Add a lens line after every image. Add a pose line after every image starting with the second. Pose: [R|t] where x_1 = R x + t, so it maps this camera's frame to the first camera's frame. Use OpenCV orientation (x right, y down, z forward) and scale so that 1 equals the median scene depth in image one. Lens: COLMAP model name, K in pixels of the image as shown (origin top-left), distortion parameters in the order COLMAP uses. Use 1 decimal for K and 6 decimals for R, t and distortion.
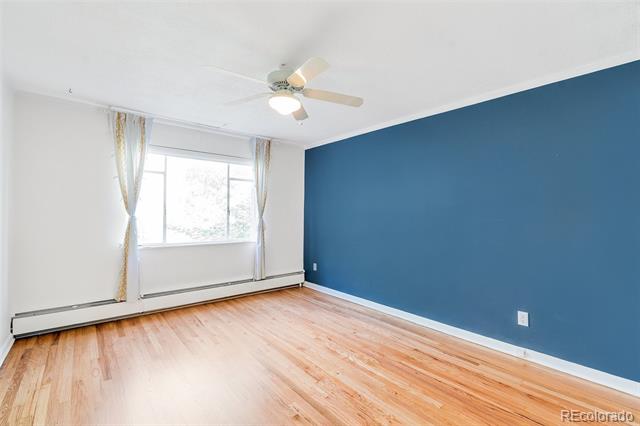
lens RADIAL K [[293.9, 0, 323.0], [0, 293.9, 210.9], [0, 0, 1]] dist [-0.000083, 0.000012]
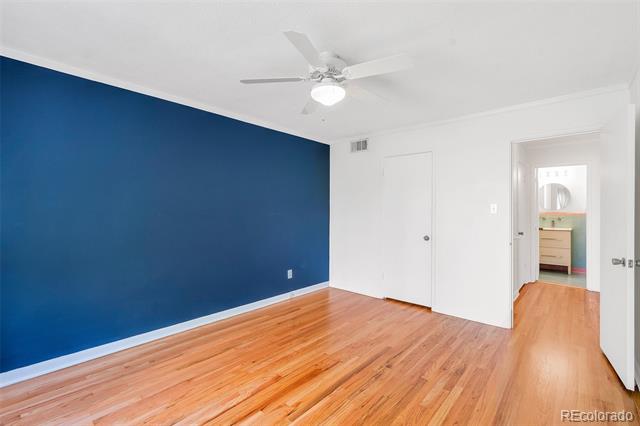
lens RADIAL K [[293.9, 0, 323.0], [0, 293.9, 210.9], [0, 0, 1]] dist [-0.000083, 0.000012]
pose [[-0.162417, -0.020774, 0.986504, -0.929424], [-0.017123, 0.999687, 0.018232, -0.022190], [-0.986574, -0.013931, -0.162722, 1.045153]]
